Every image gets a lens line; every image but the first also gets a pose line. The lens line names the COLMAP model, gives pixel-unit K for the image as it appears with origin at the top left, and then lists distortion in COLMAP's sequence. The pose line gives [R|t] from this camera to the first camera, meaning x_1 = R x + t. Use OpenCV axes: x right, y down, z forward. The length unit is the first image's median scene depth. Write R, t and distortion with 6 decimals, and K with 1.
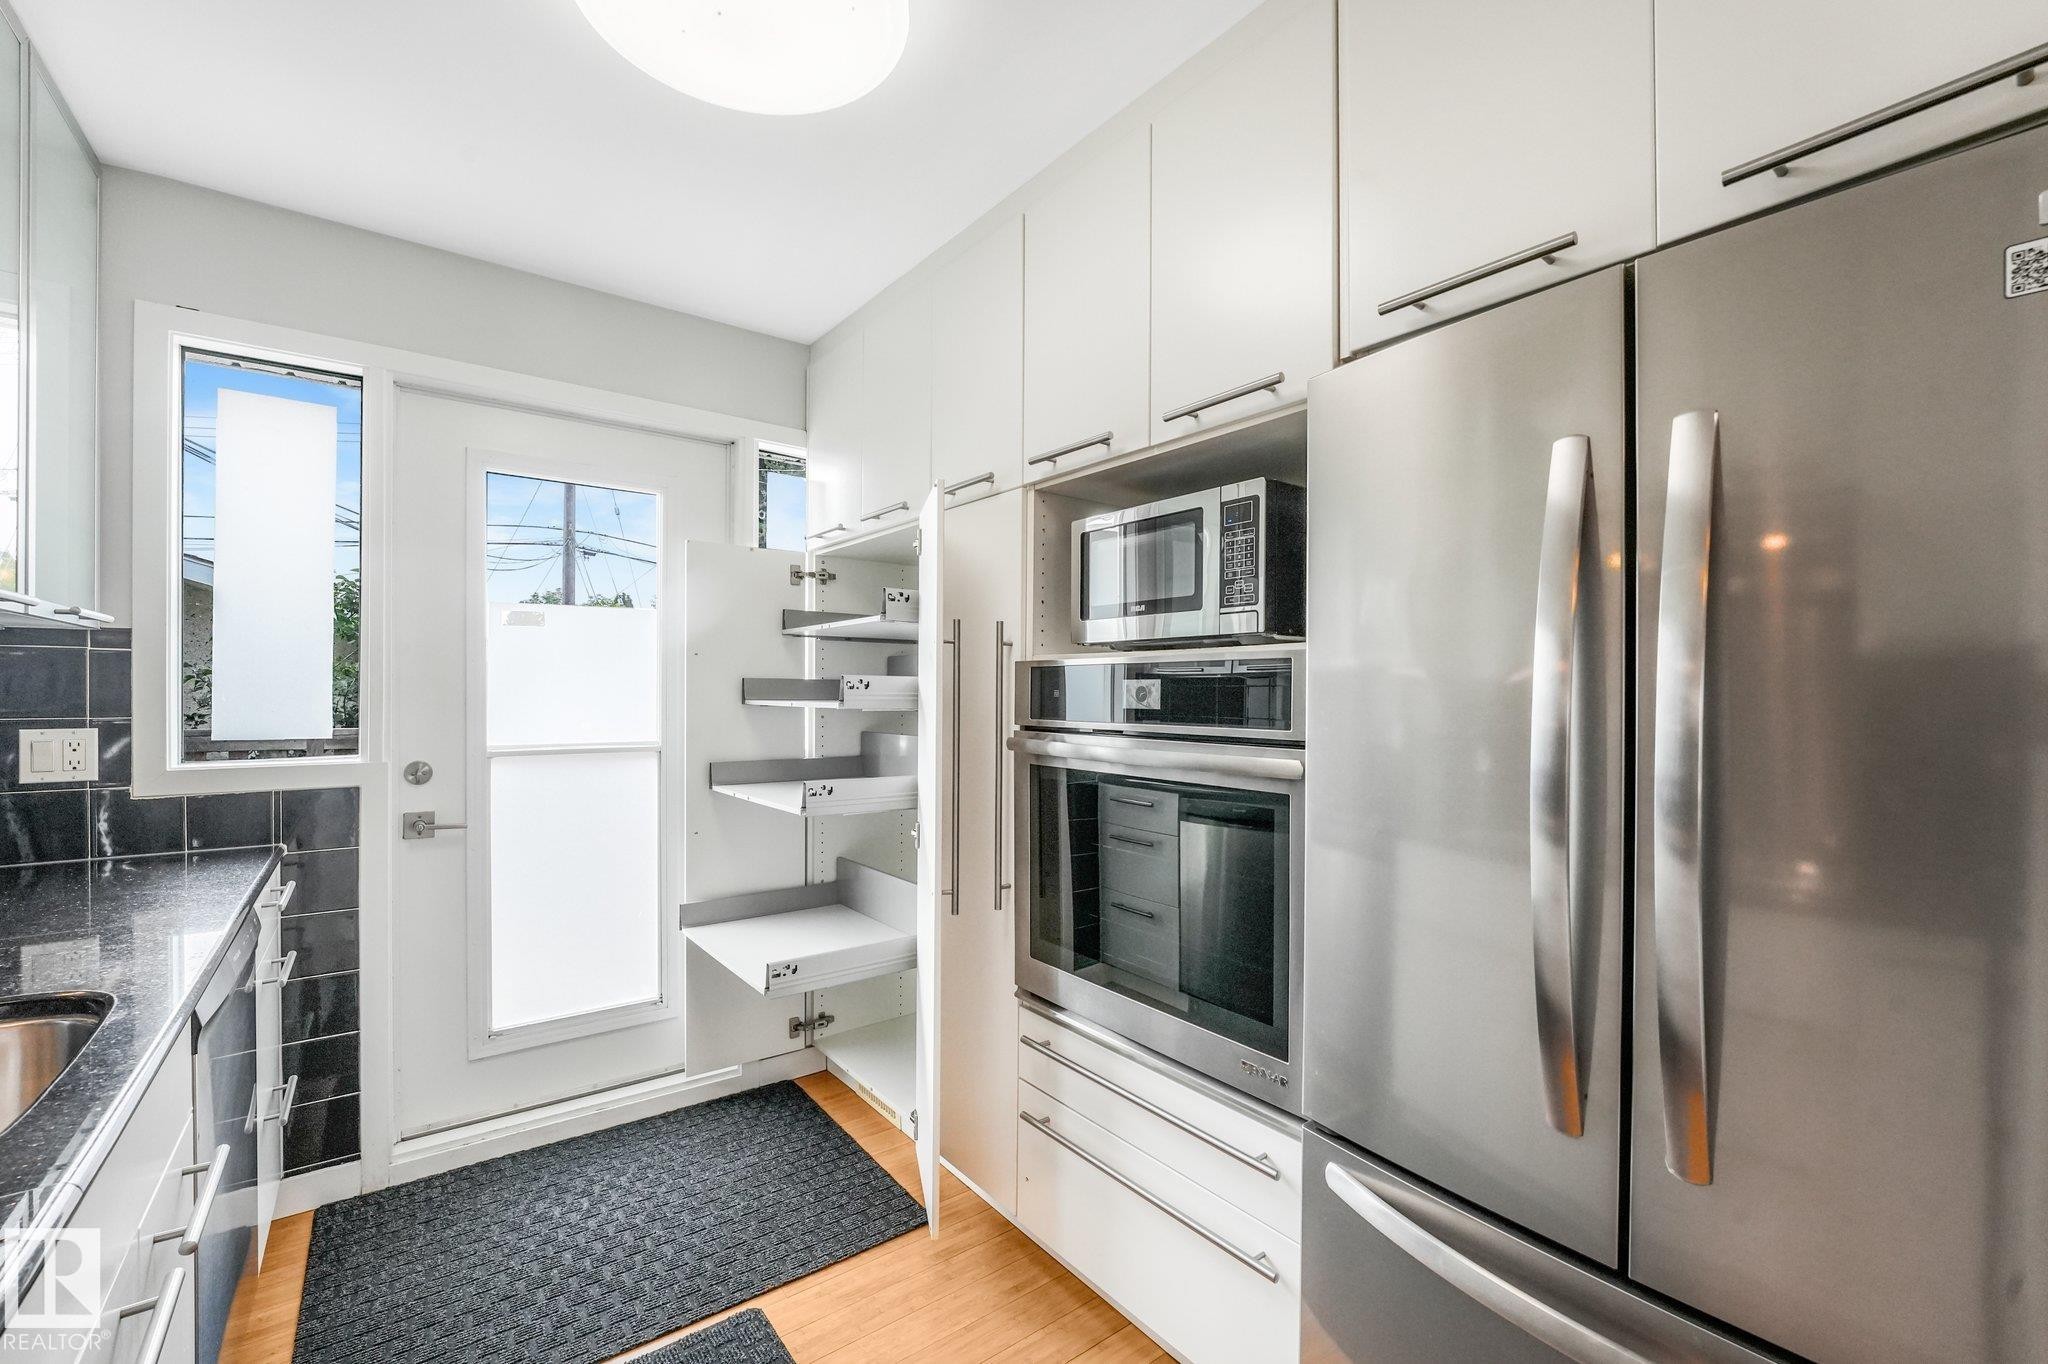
lens RADIAL K [[842.2, 0, 1021.4], [0, 842.2, 685.1], [0, 0, 1]] dist [-0.009411, -0.000125]
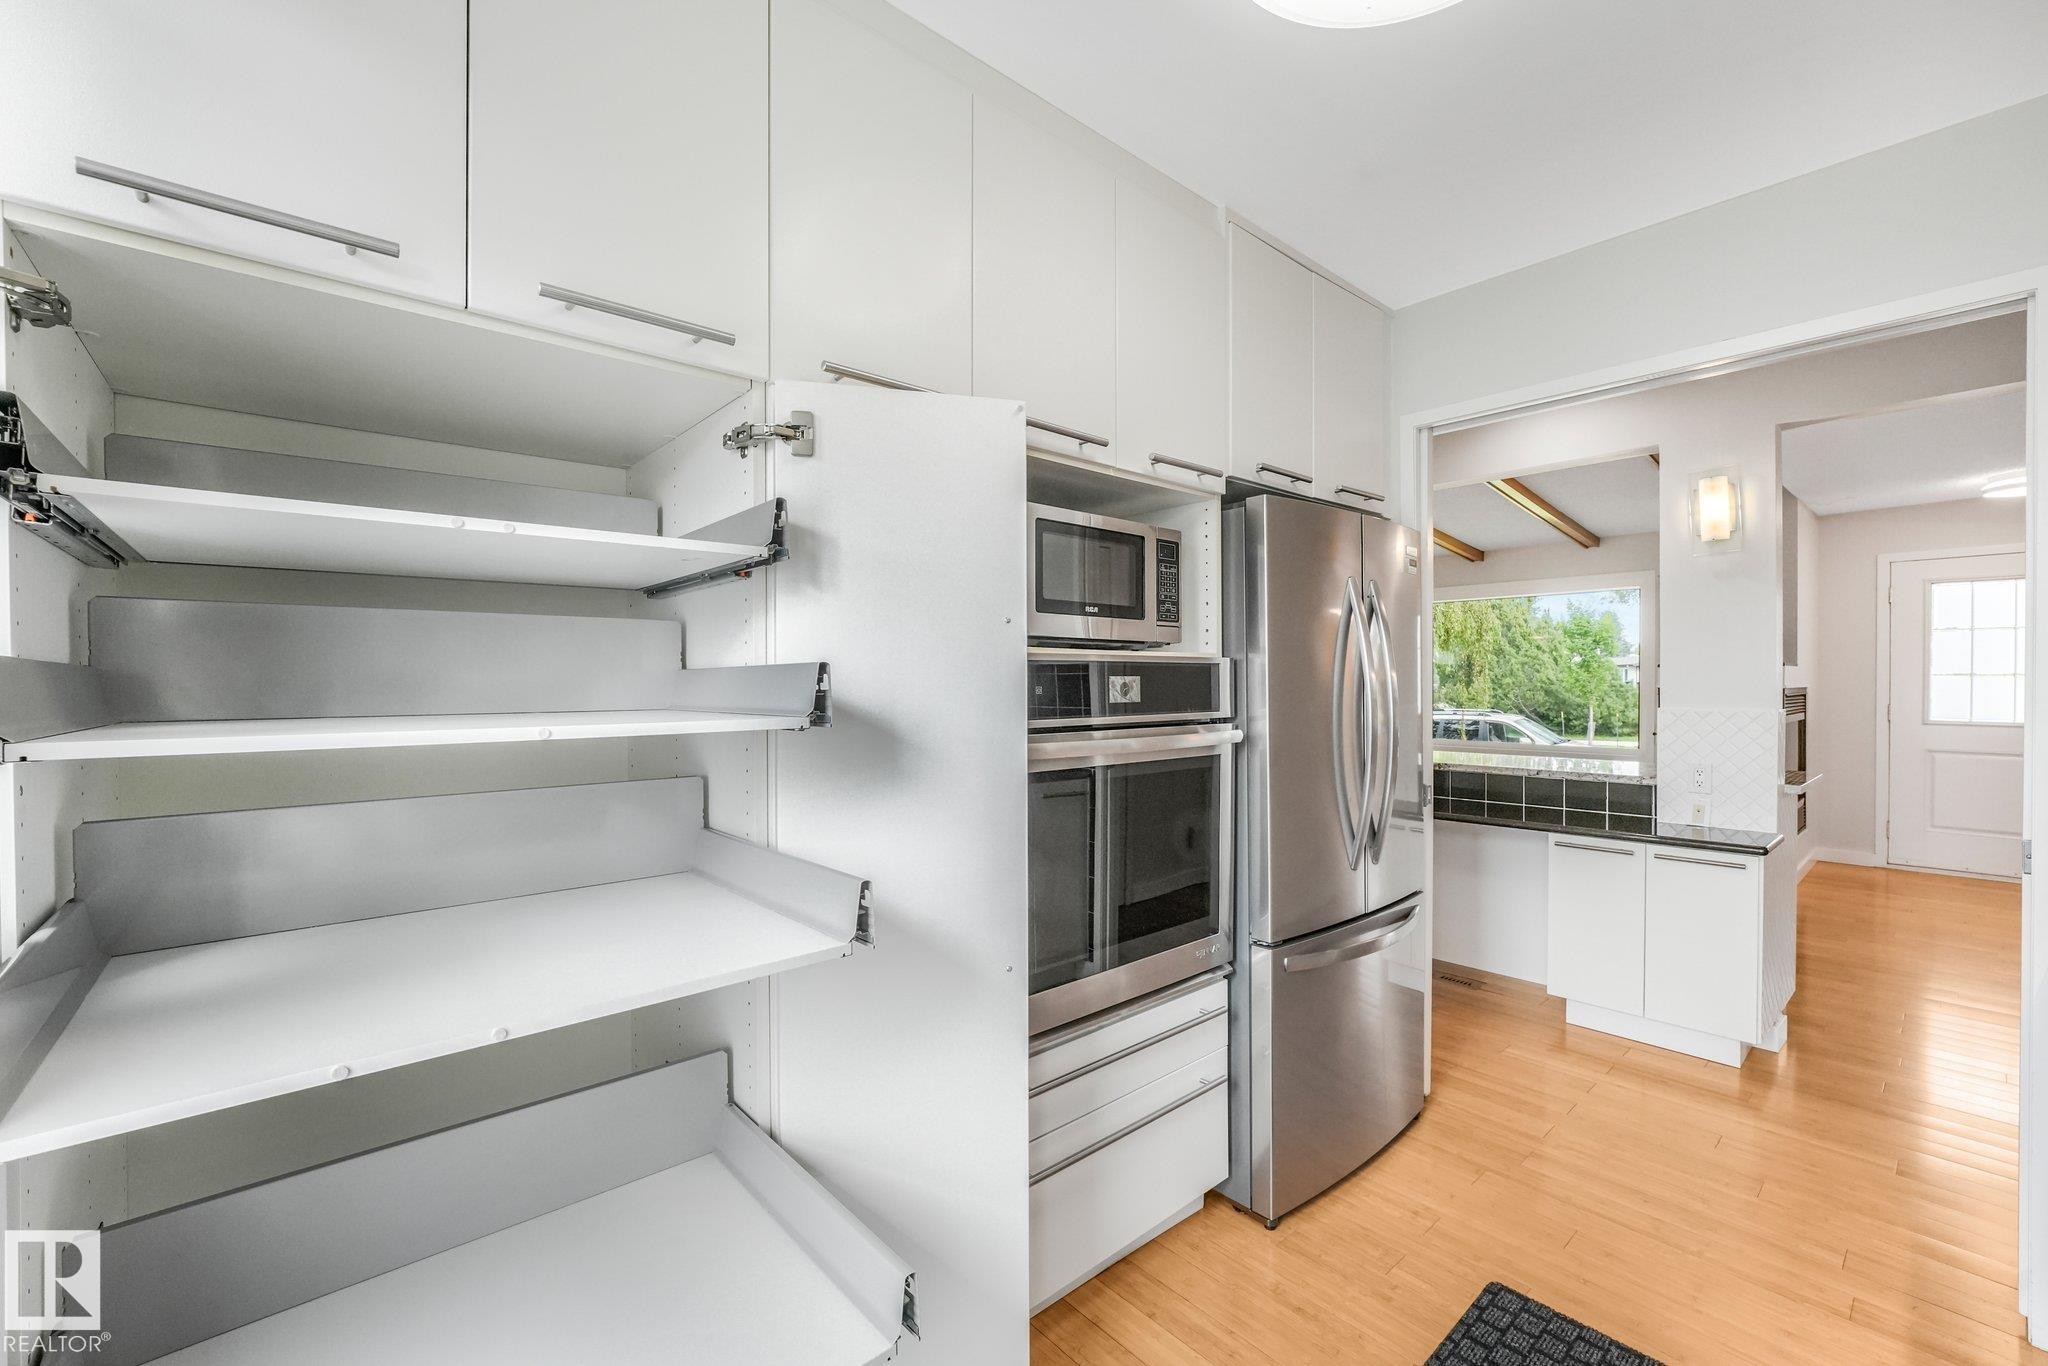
lens RADIAL K [[842.2, 0, 1014.2], [0, 842.2, 688.5], [0, 0, 1]] dist [-0.009411, -0.000125]
pose [[-0.053173, -0.006491, 0.998564, -0.968404], [0.003307, 0.999972, 0.006676, 0.001736], [-0.998580, 0.003657, -0.053150, 1.207246]]
